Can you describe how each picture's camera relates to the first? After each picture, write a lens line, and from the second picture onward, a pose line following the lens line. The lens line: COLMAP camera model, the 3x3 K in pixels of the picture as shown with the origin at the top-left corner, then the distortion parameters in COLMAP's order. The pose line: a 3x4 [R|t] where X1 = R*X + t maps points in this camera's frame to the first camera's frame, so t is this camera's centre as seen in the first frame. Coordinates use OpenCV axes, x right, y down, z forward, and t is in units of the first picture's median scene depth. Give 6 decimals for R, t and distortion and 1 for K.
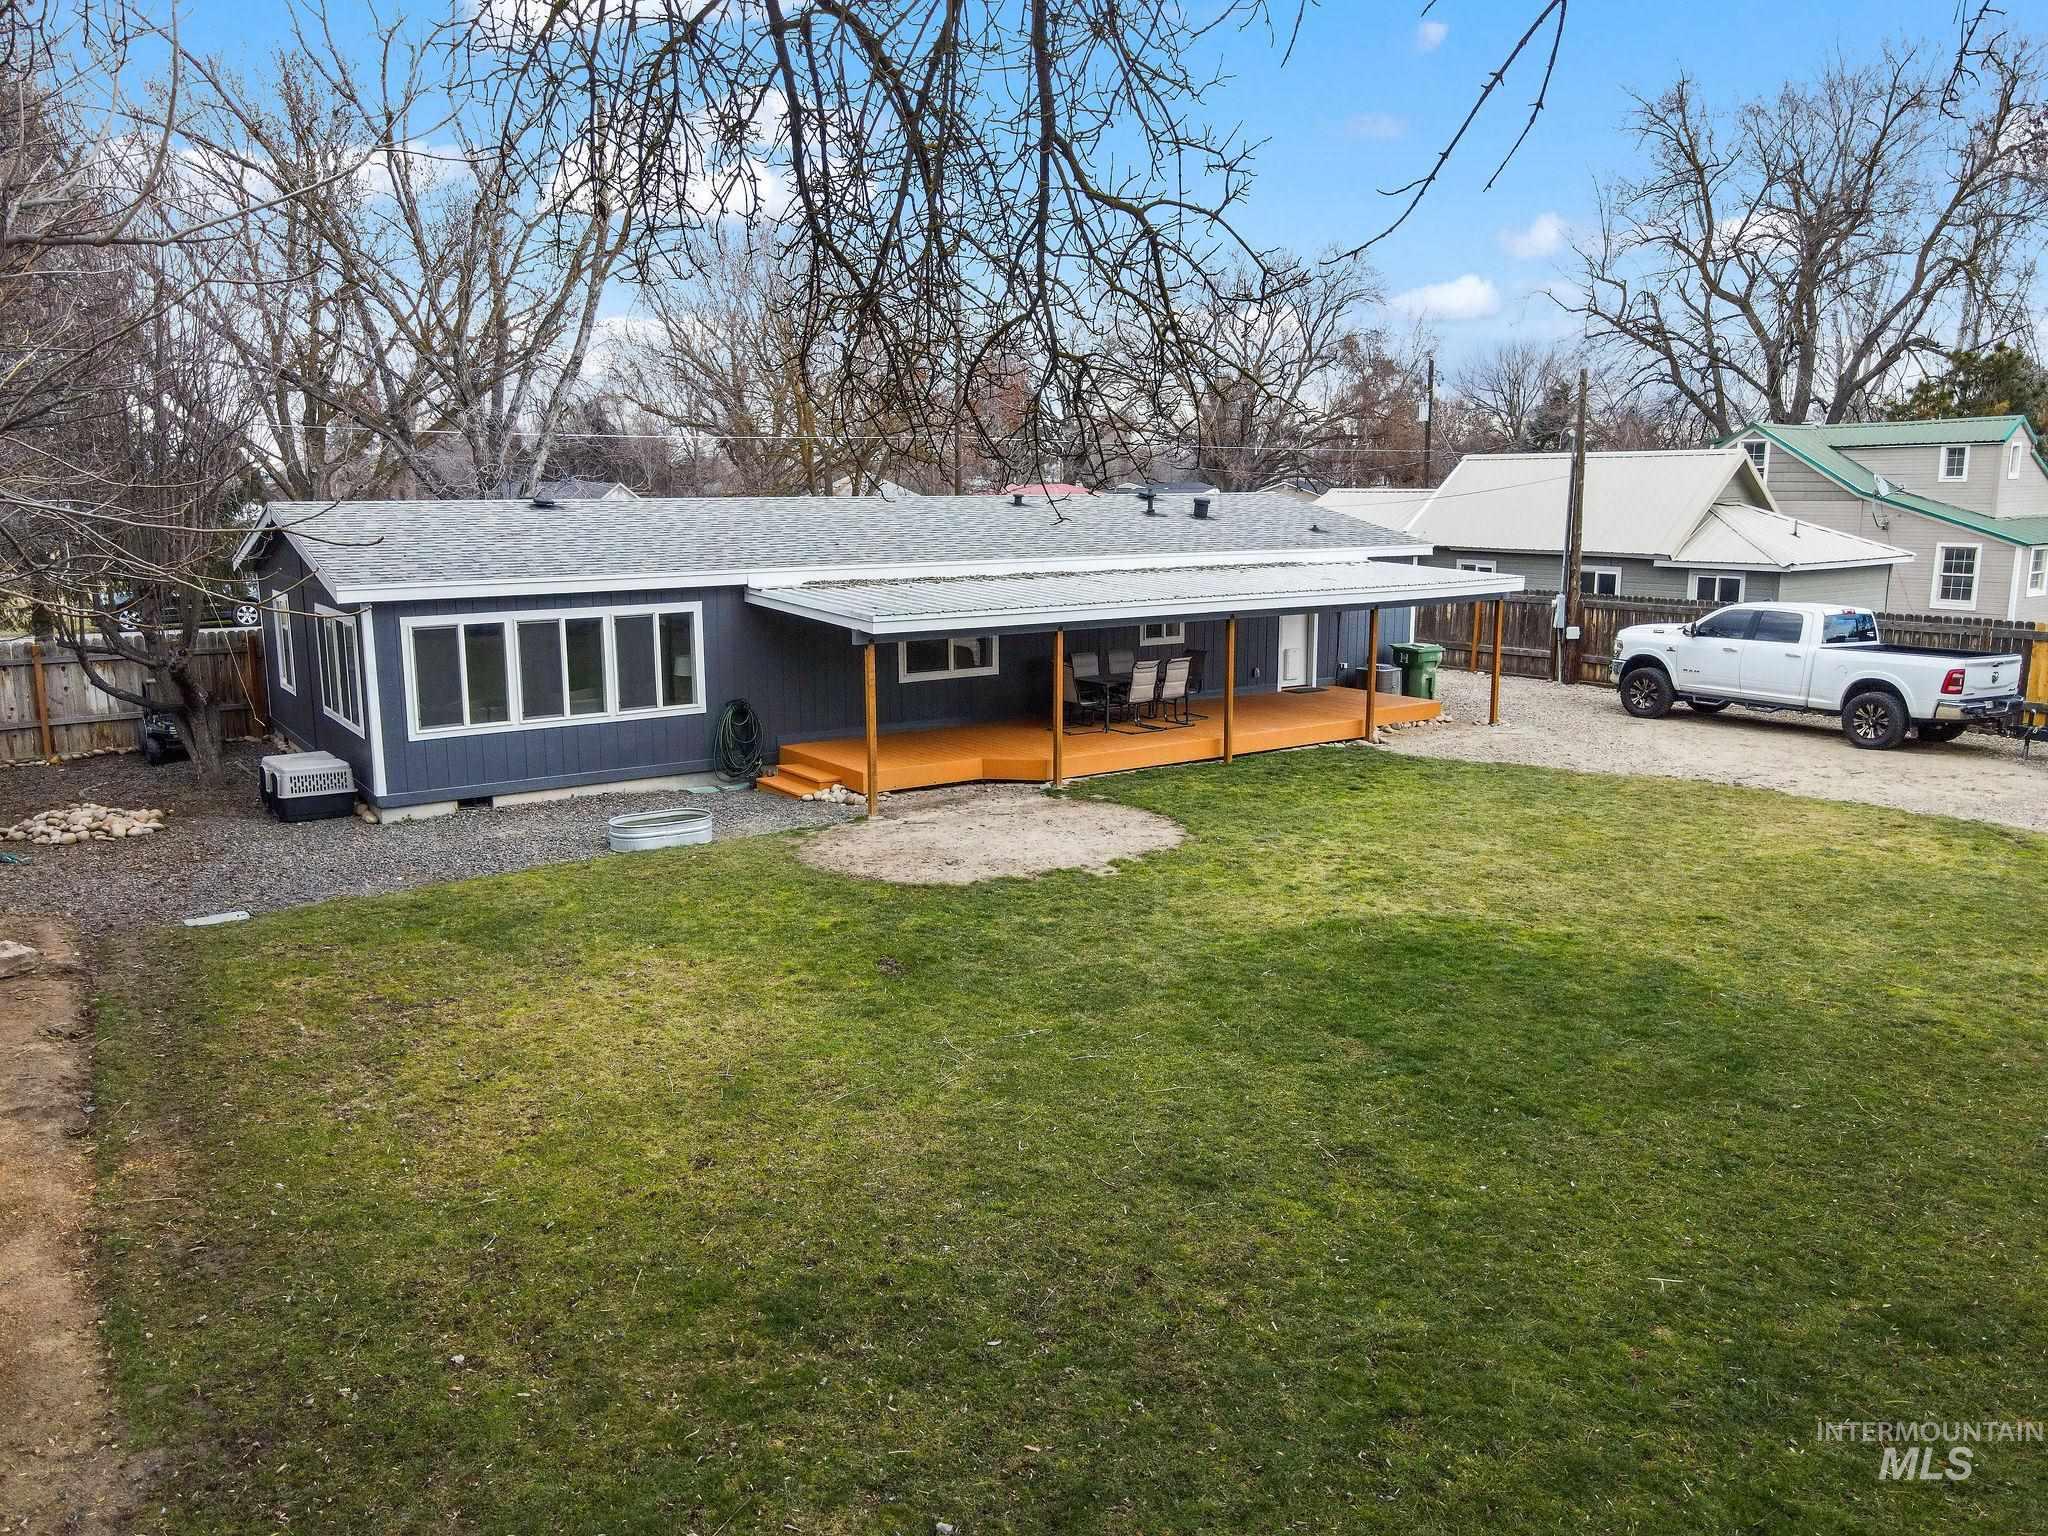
lens RADIAL K [[1507.2, 0, 1014.1], [0, 1507.2, 762.6], [0, 0, 1]] dist [0.002903, 0.001474]
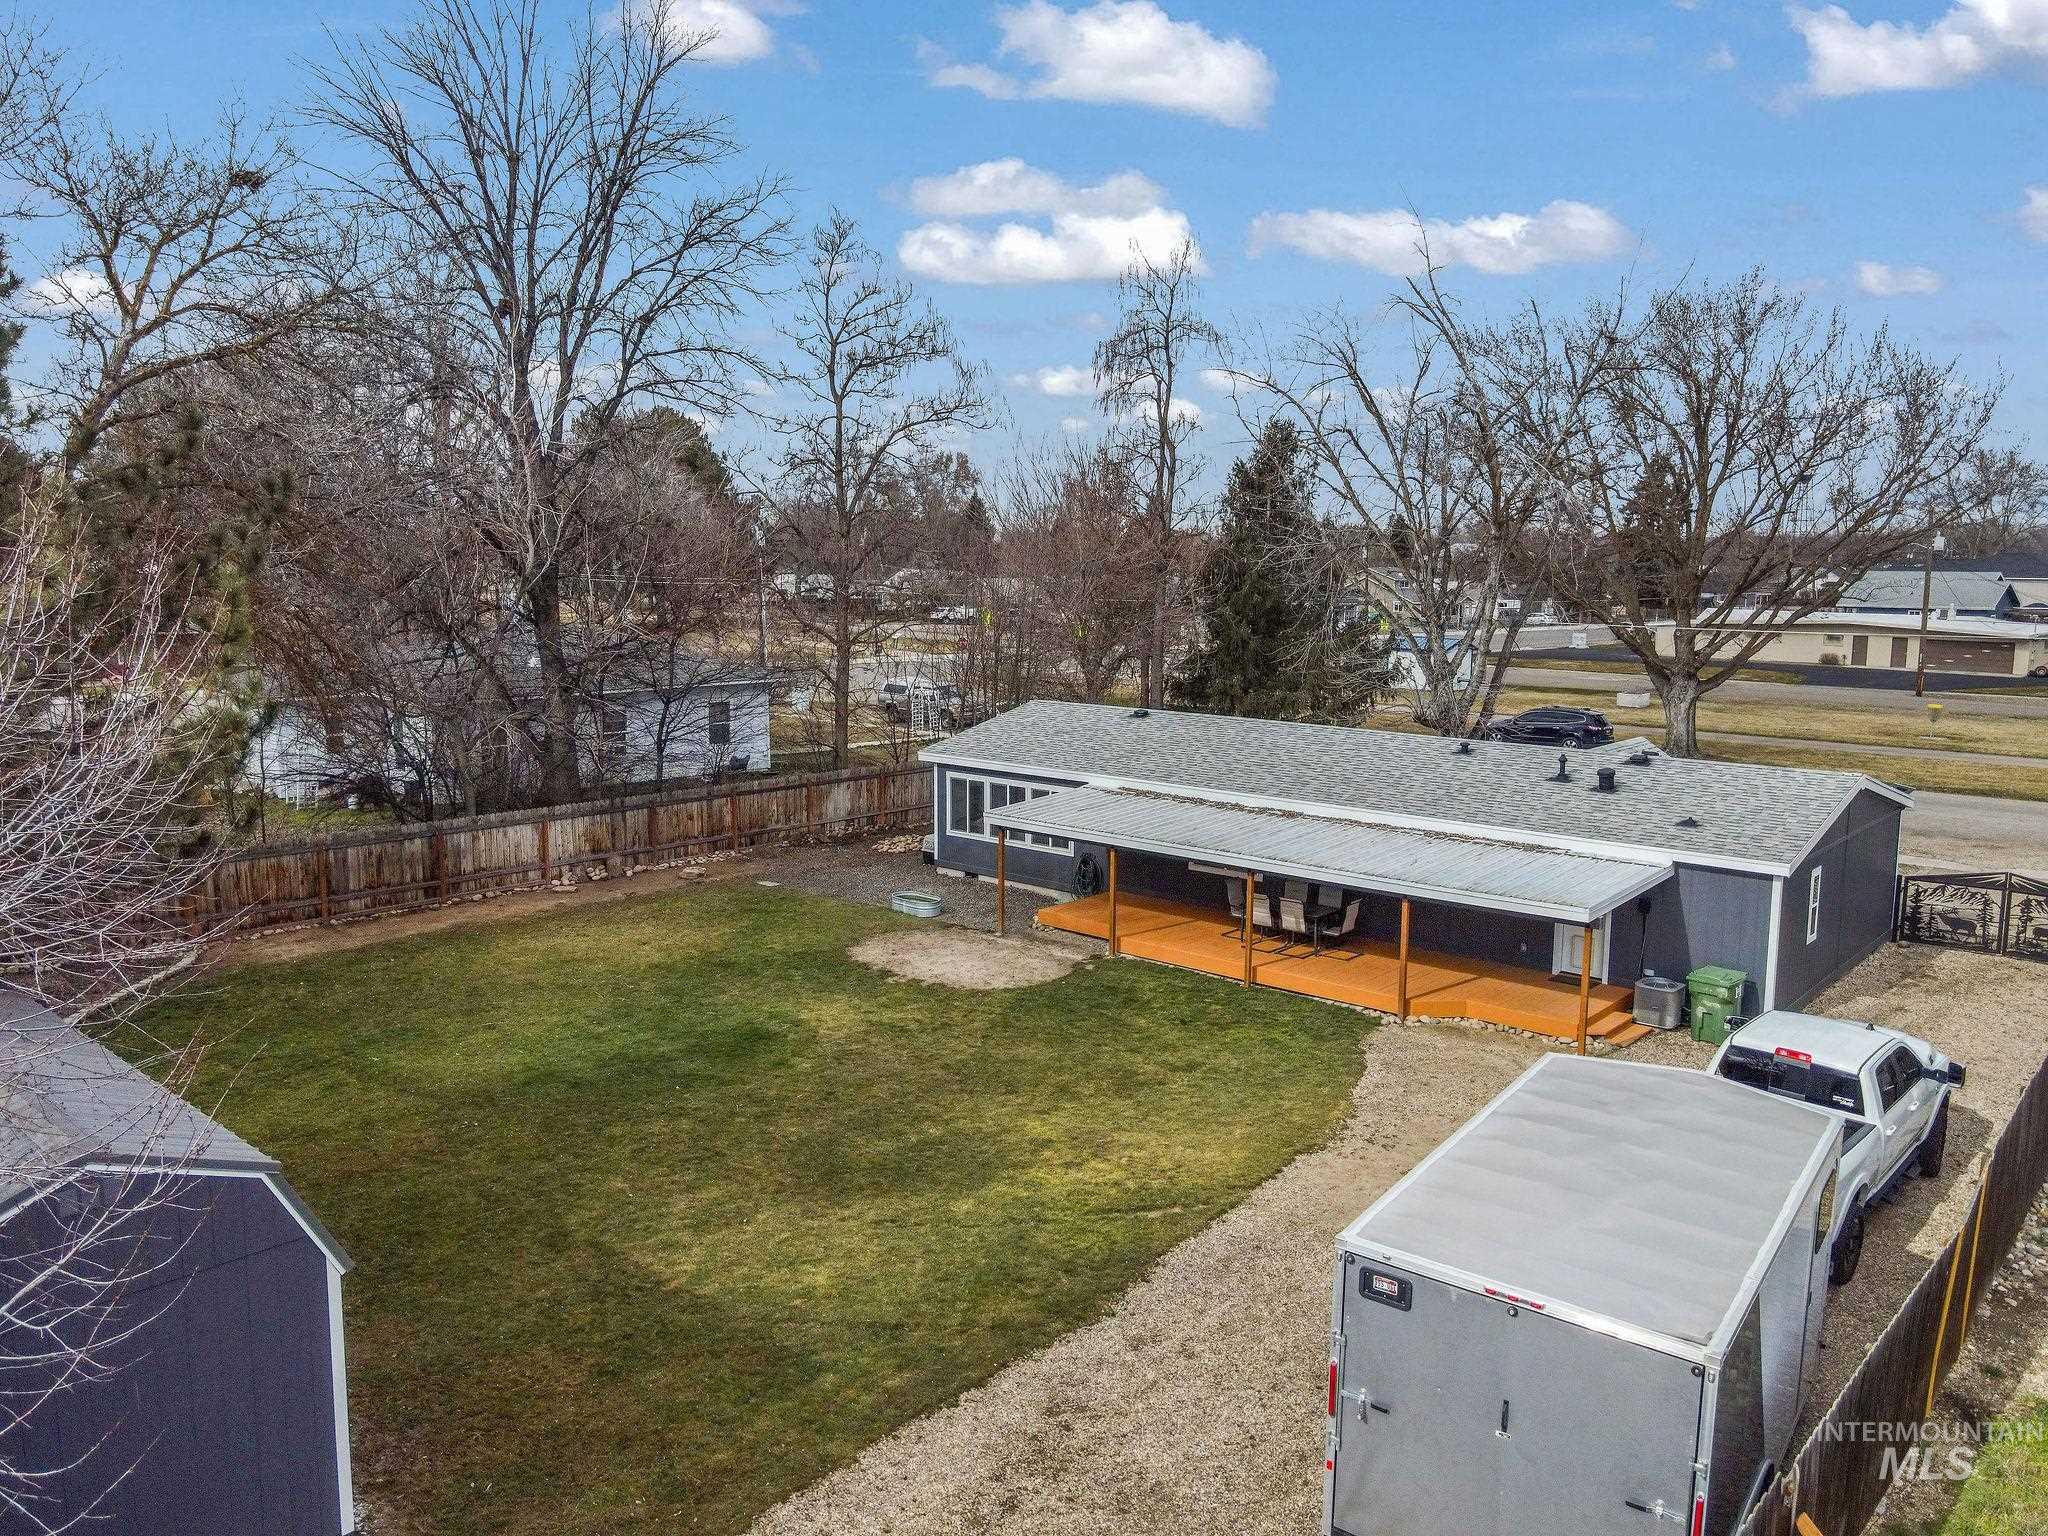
lens RADIAL K [[1507.2, 0, 1014.1], [0, 1507.2, 762.6], [0, 0, 1]] dist [0.002903, 0.001474]
pose [[0.252895, 0.141563, -0.957081, 1.463847], [-0.184545, 0.978133, 0.095913, -0.307501], [0.949730, 0.152369, 0.273490, 0.545682]]
